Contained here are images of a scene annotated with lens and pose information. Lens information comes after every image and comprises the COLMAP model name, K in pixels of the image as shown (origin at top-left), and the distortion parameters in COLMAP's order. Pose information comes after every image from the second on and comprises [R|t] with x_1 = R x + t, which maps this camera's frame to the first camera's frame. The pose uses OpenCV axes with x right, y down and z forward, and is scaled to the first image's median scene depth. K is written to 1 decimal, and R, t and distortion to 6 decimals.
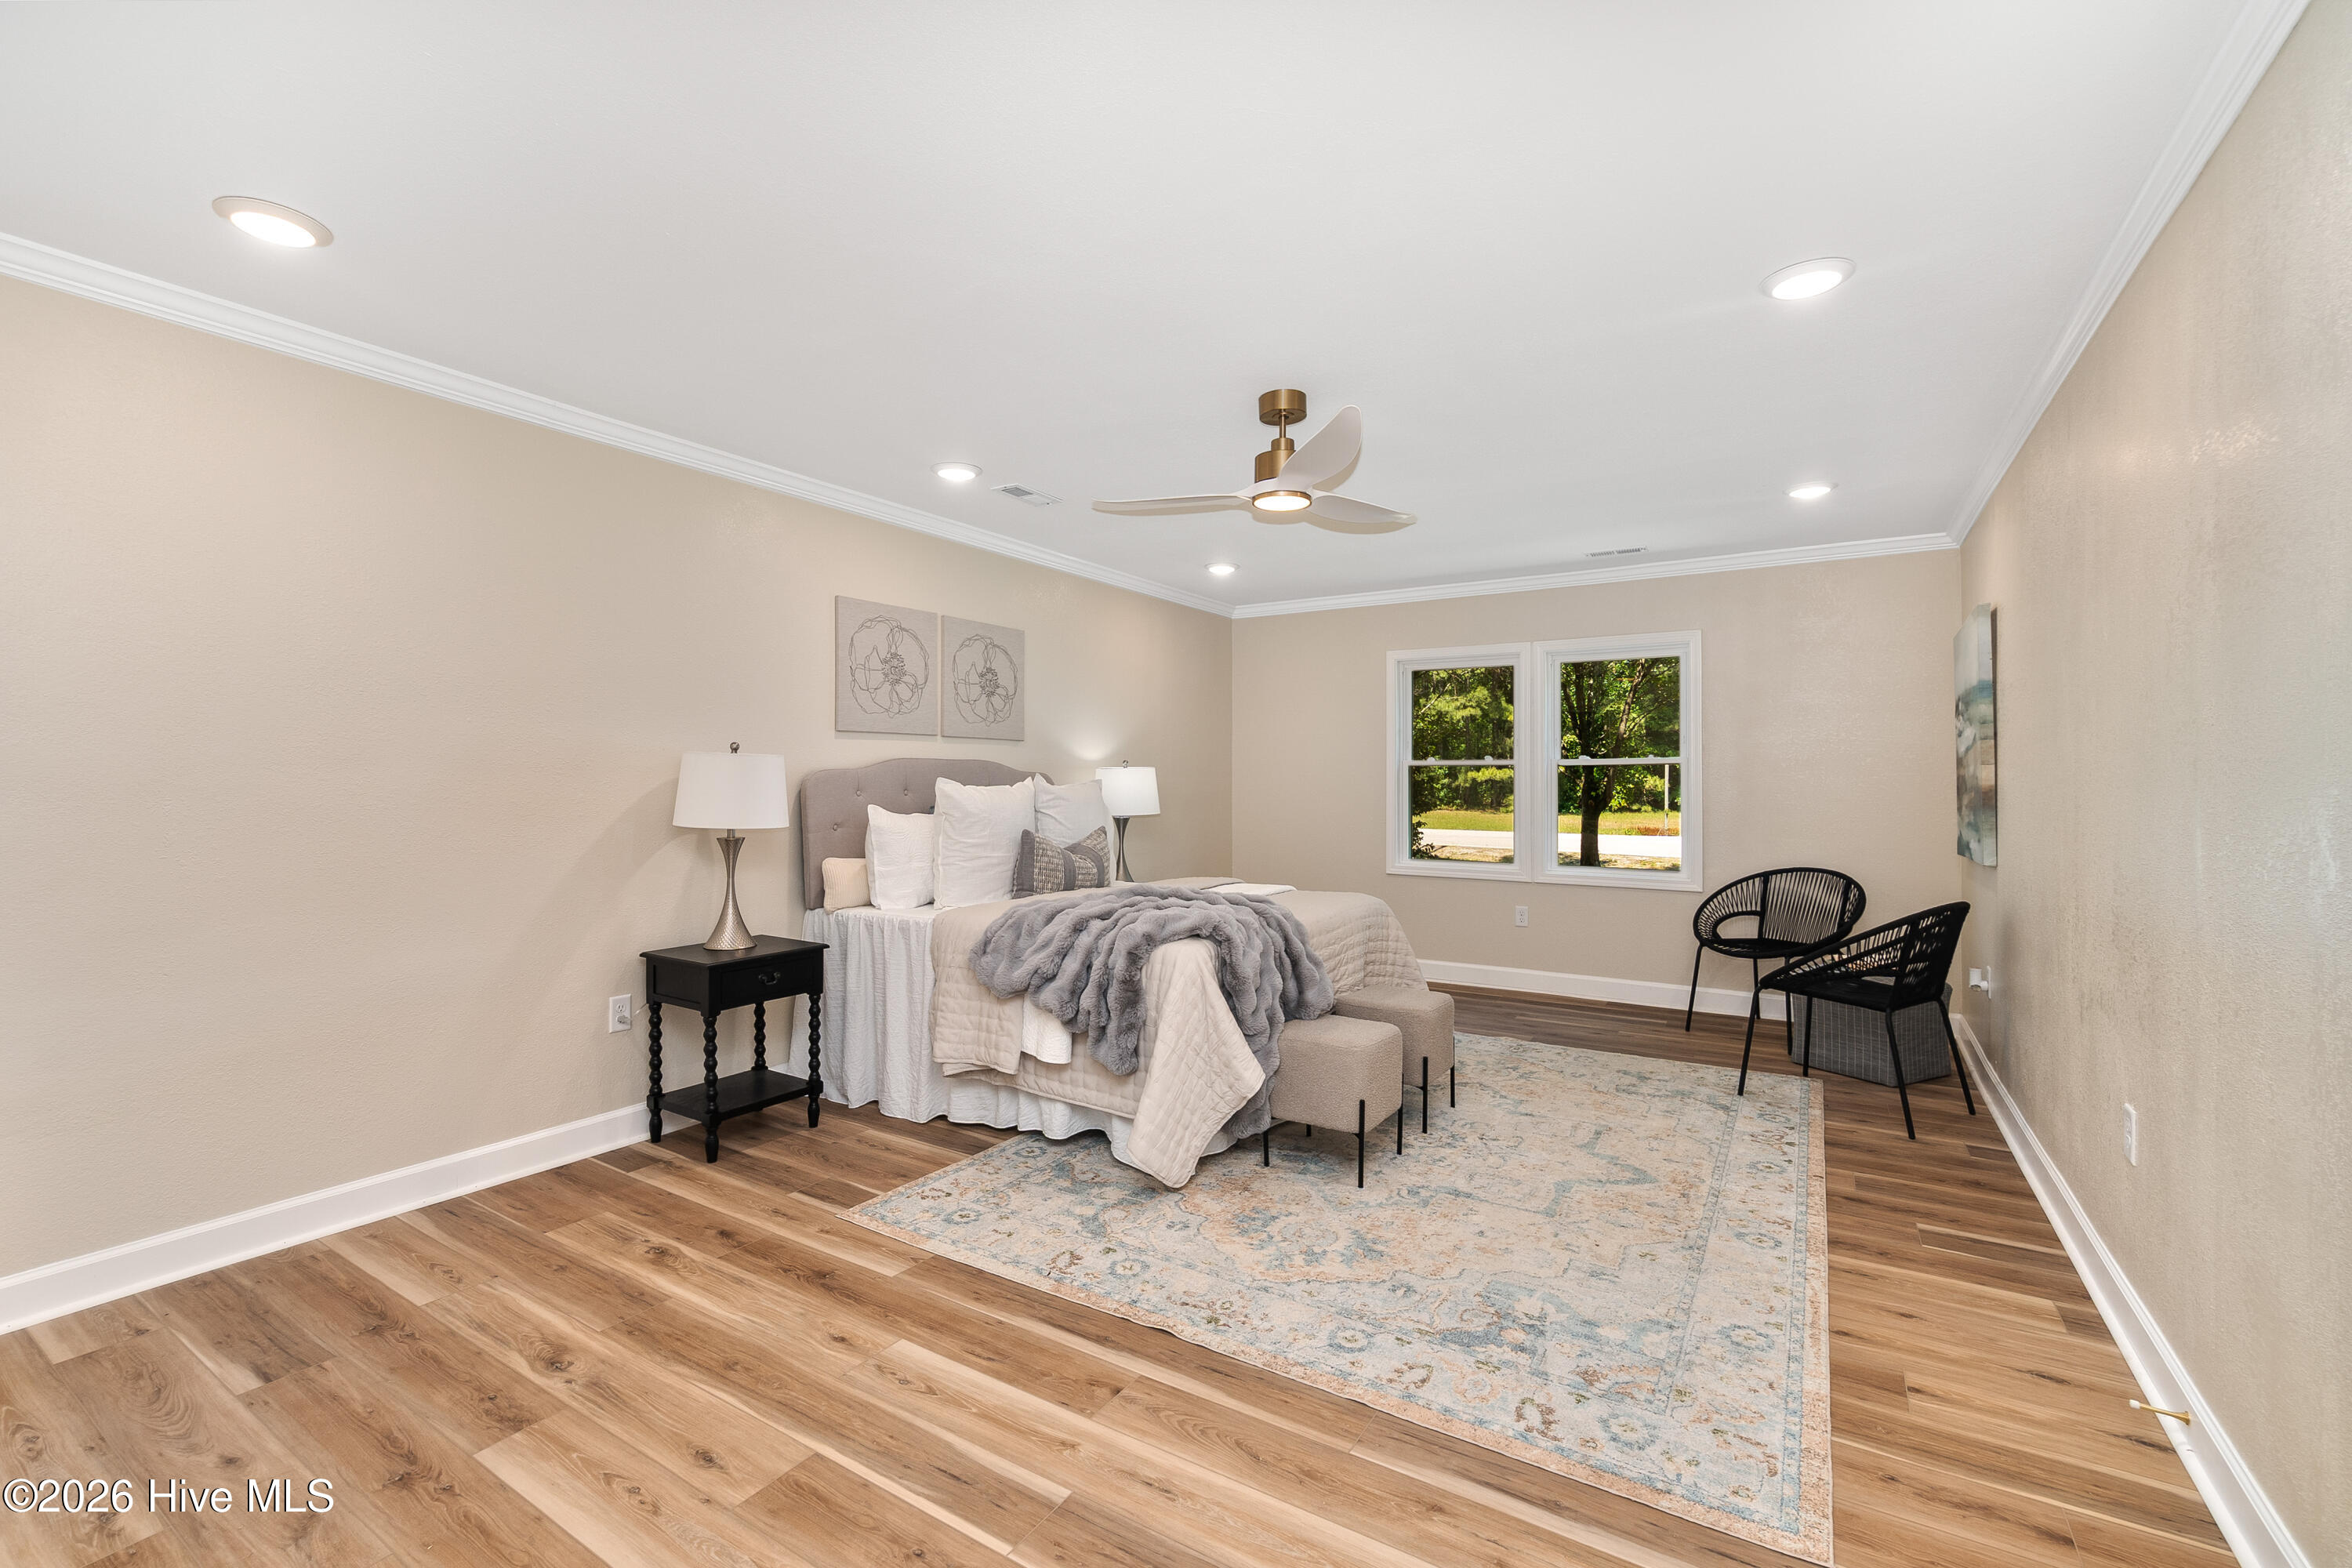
lens RADIAL K [[1004.9, 0, 1155.7], [0, 1004.9, 783.5], [0, 0, 1]] dist [-0.007742, 0.001313]
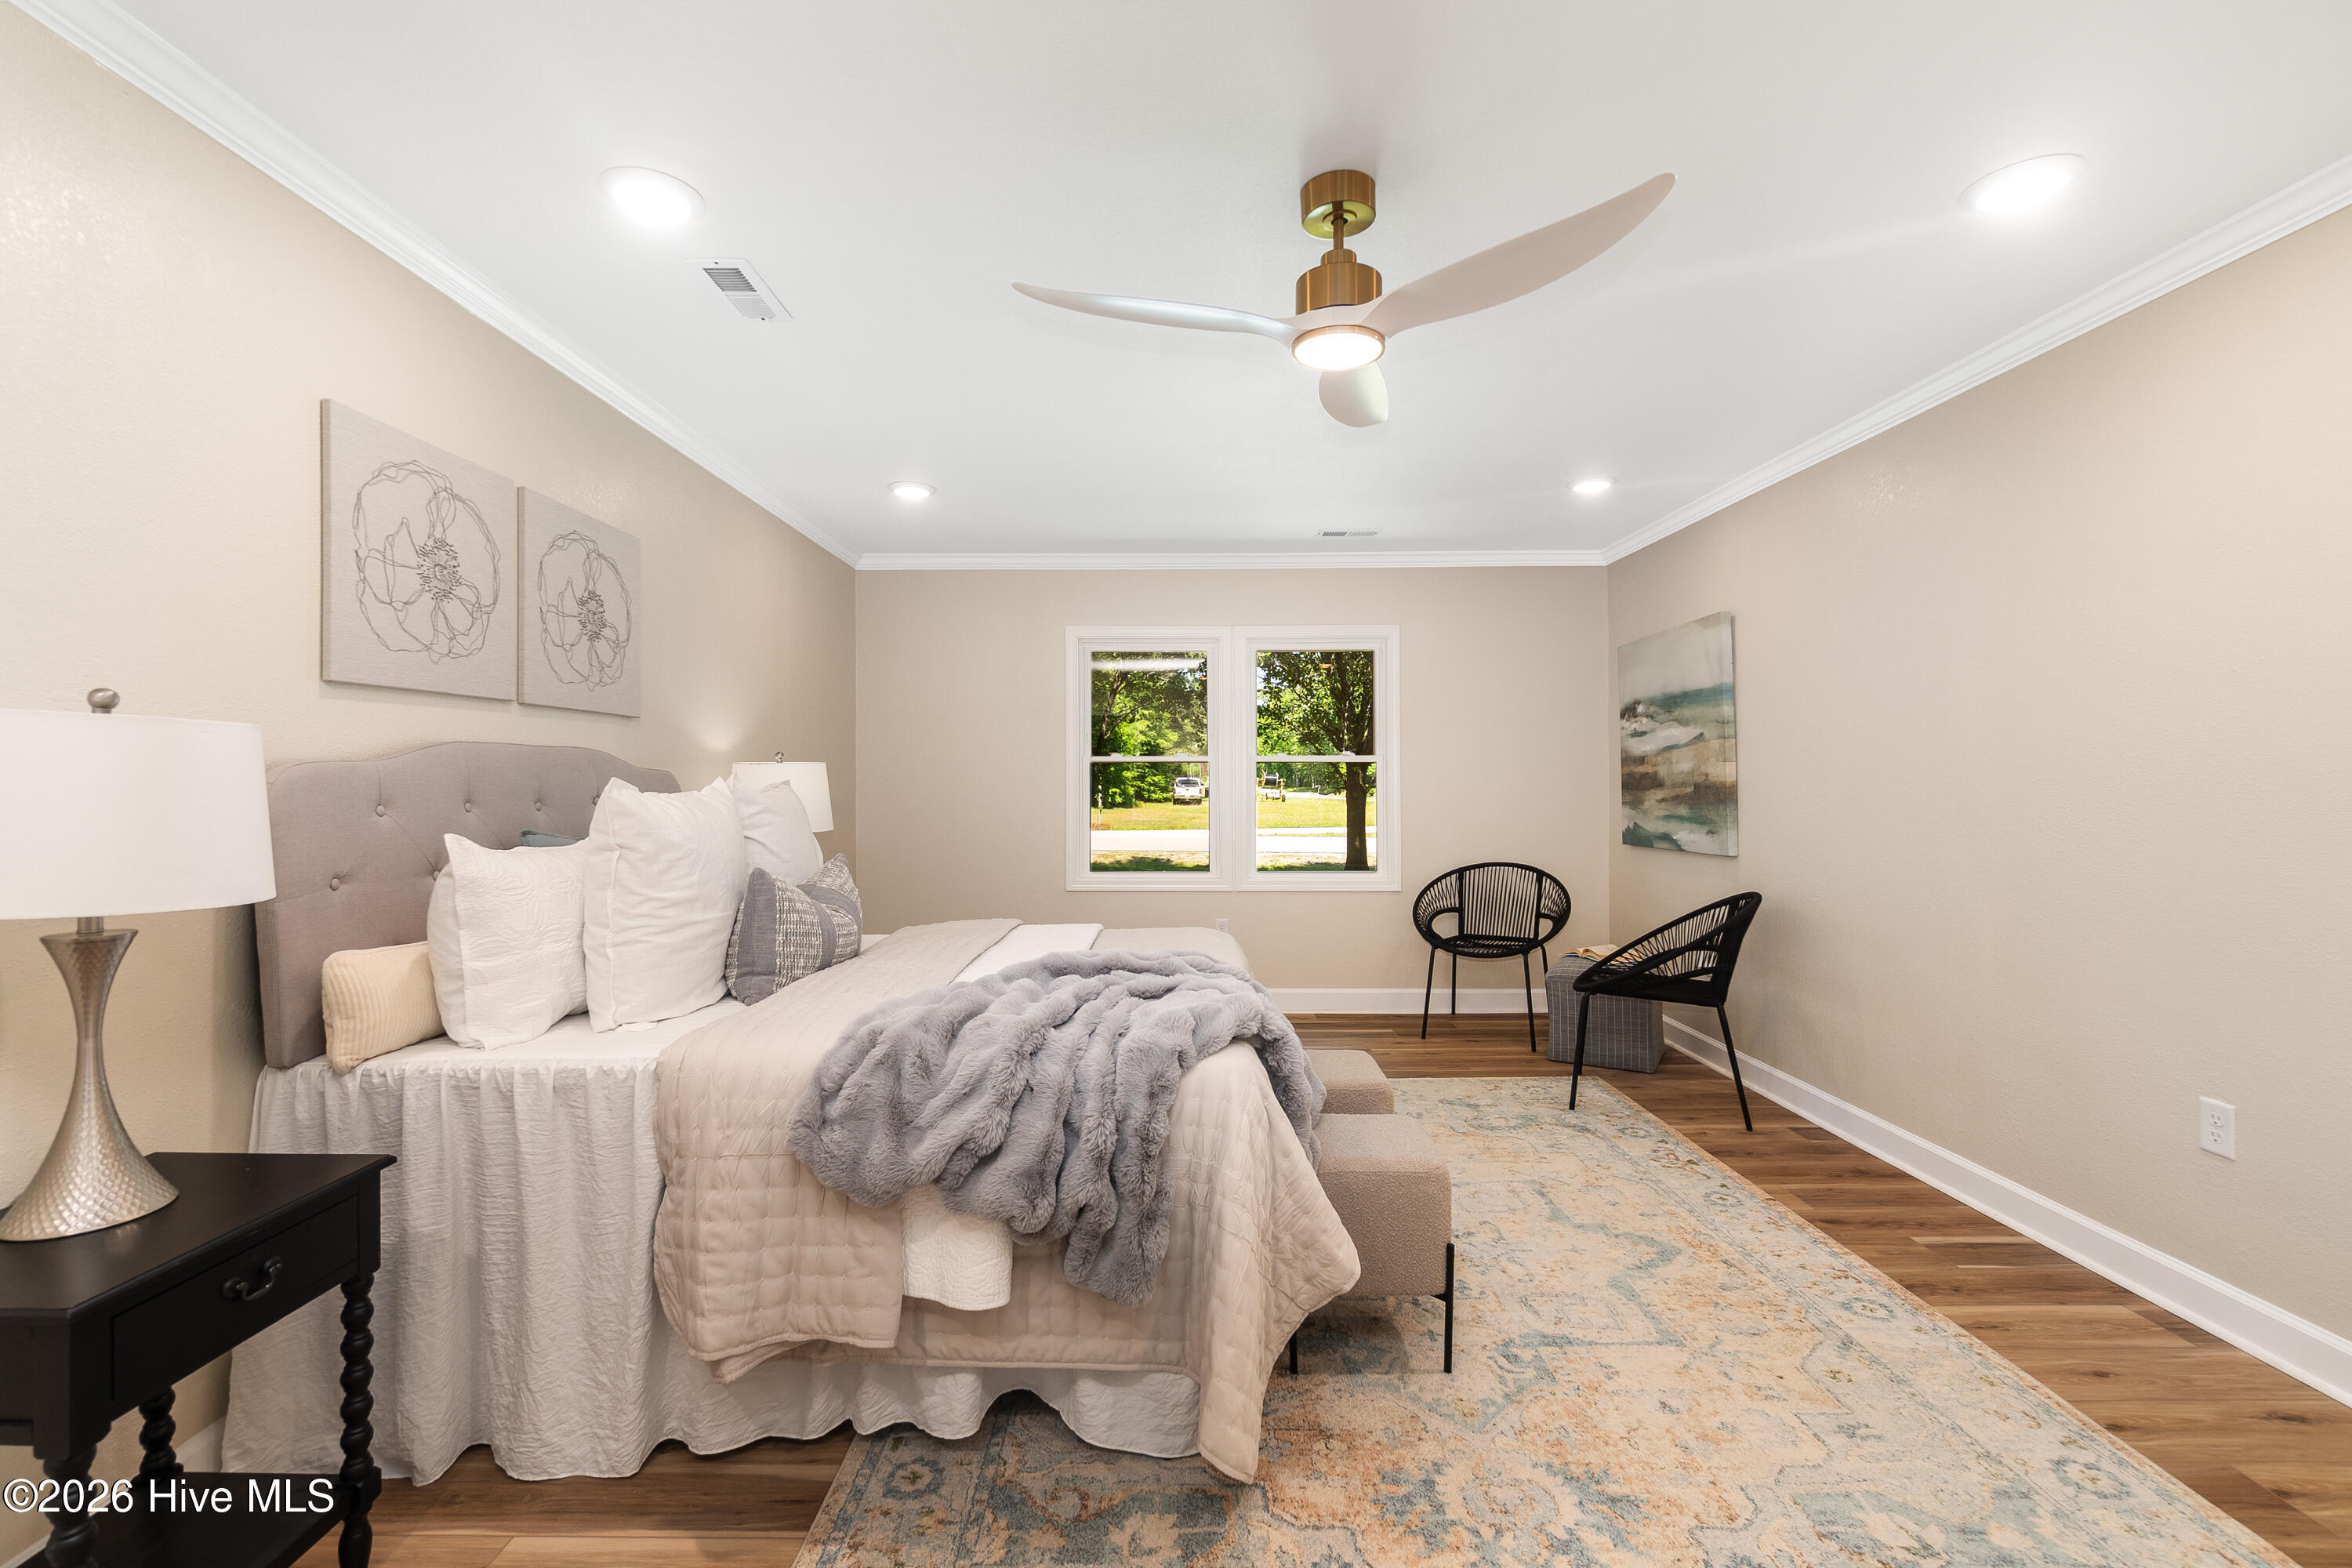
lens RADIAL K [[1004.9, 0, 1157.3], [0, 1004.9, 780.0], [0, 0, 1]] dist [-0.007742, 0.001313]
pose [[0.842990, -0.005209, 0.537904, -0.288906], [0.006807, 0.999976, -0.000985, -0.002421], [-0.537887, 0.004491, 0.843005, 0.462927]]
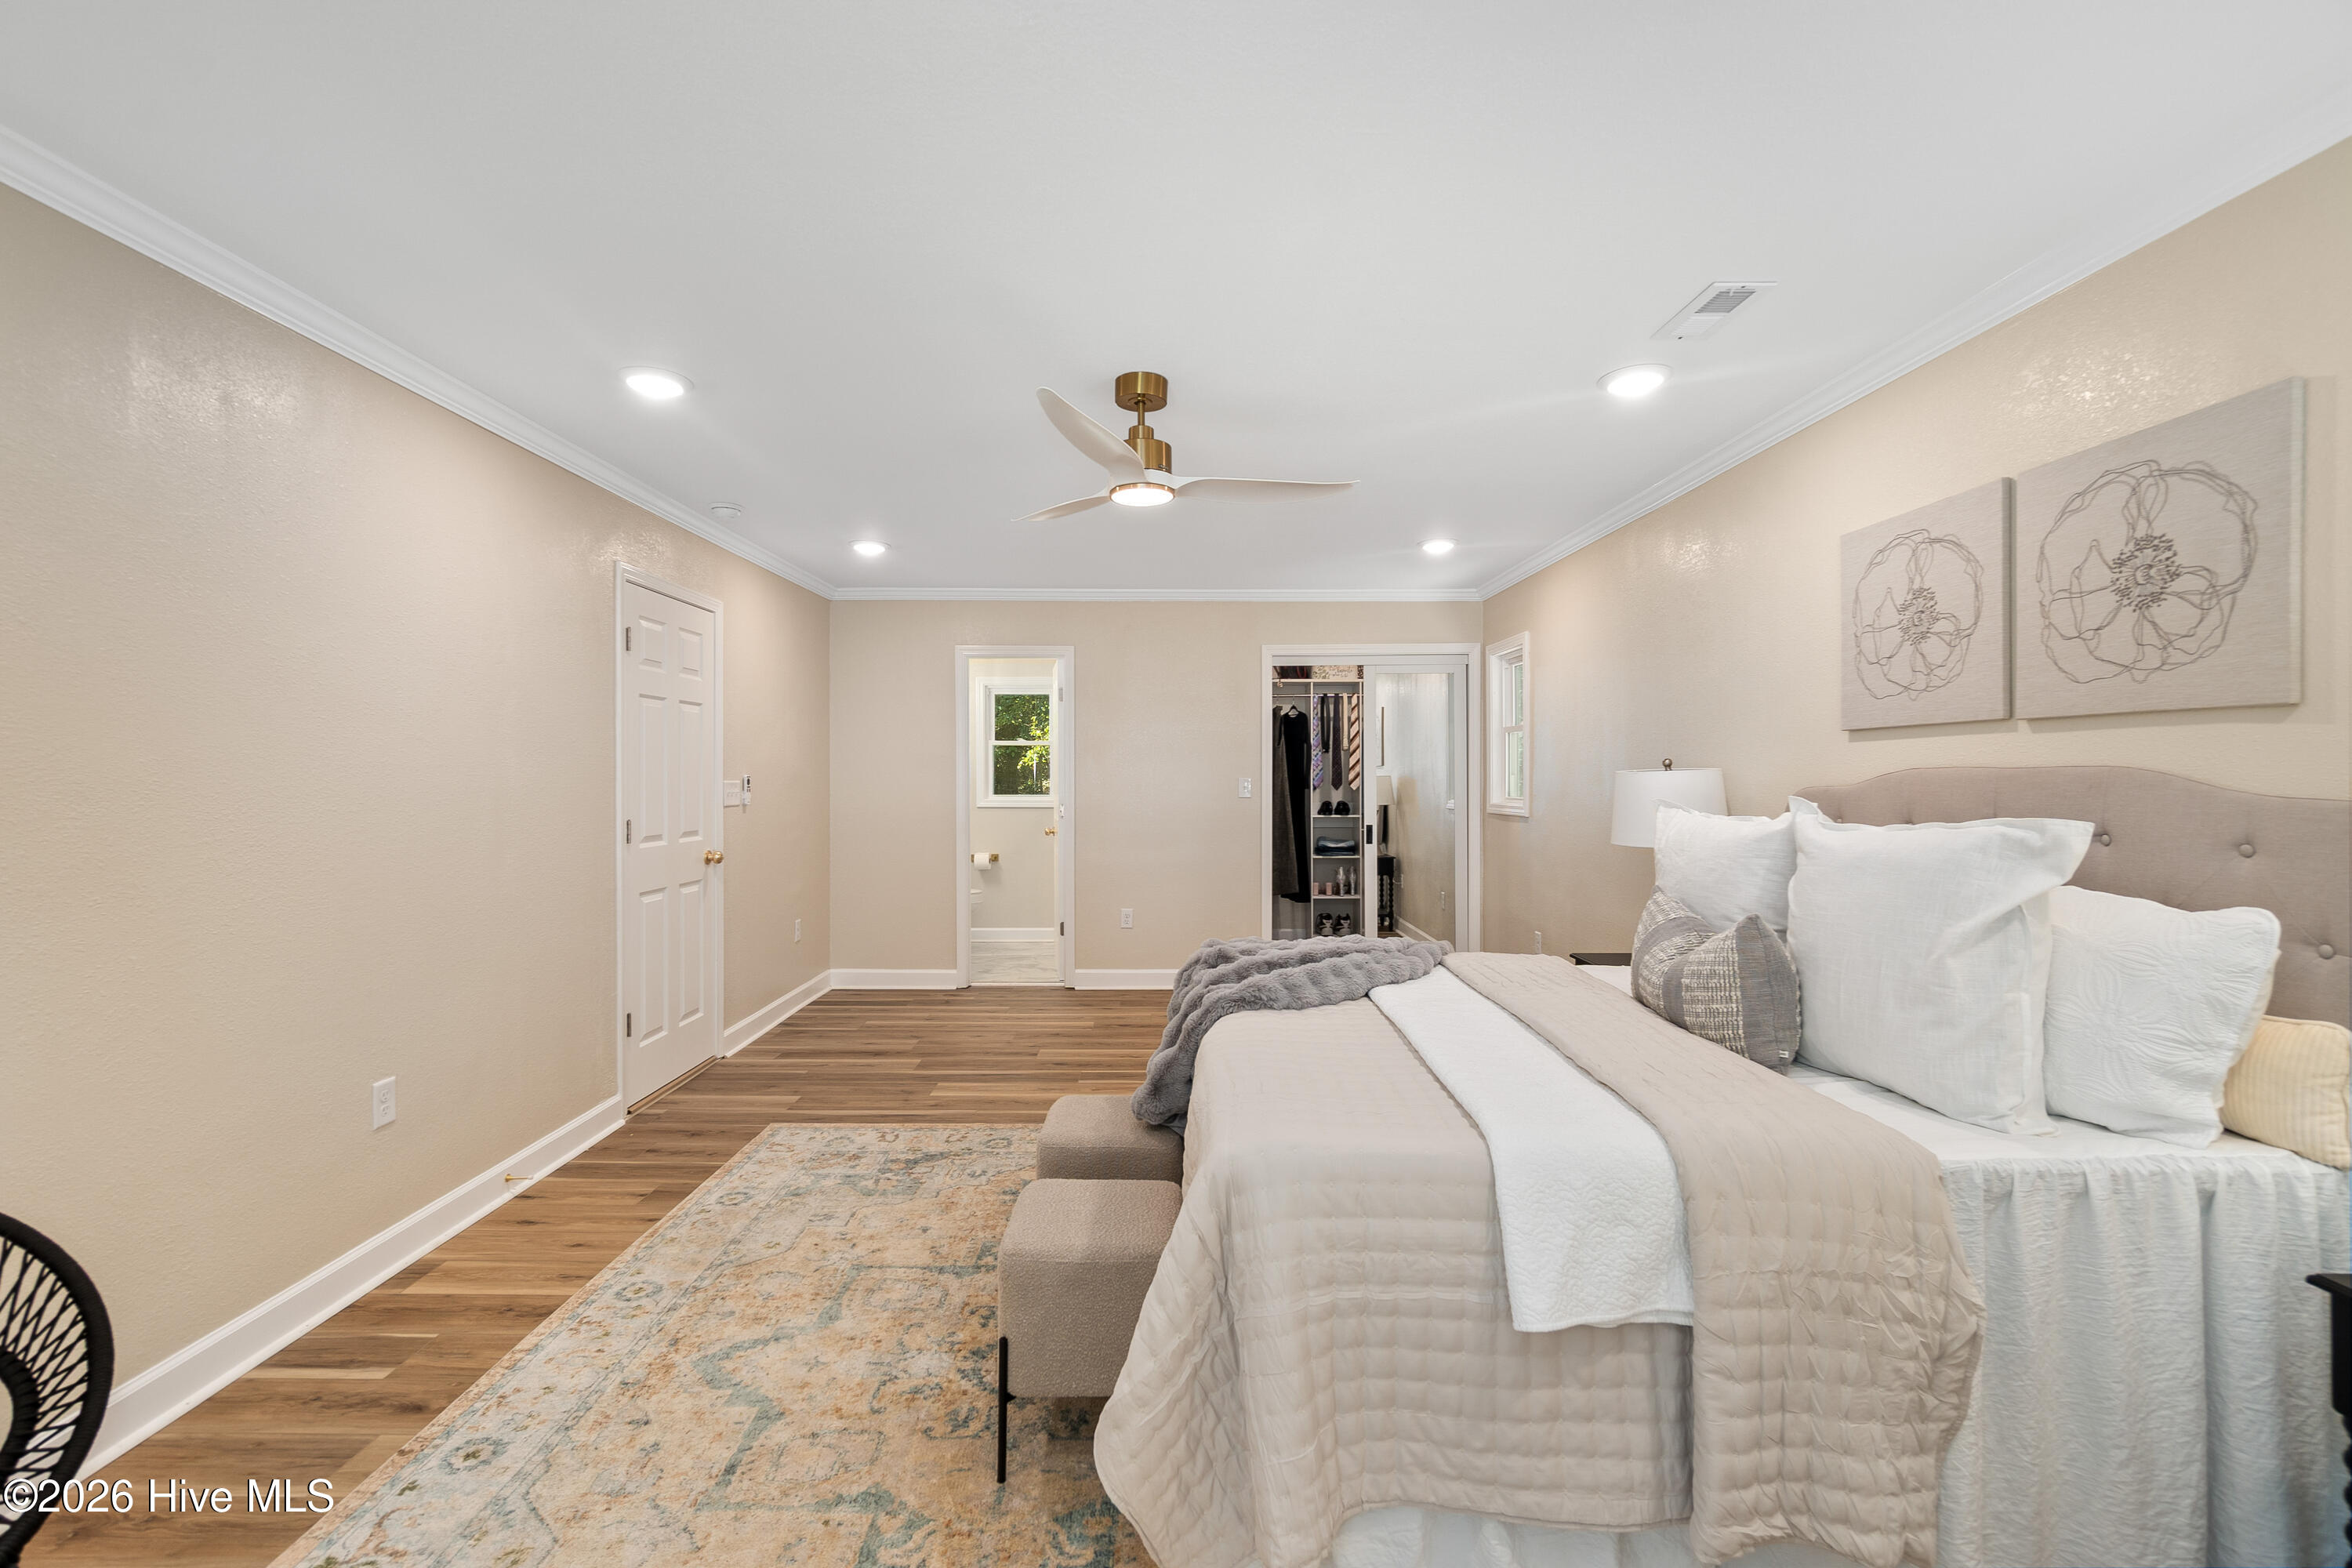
lens RADIAL K [[1004.9, 0, 1170.6], [0, 1004.9, 781.3], [0, 0, 1]] dist [-0.007742, 0.001313]
pose [[-0.833733, 0.002665, -0.552162, 0.543165], [-0.002581, 0.999959, 0.008723, -0.027559], [0.552162, 0.008698, -0.833691, 1.589544]]
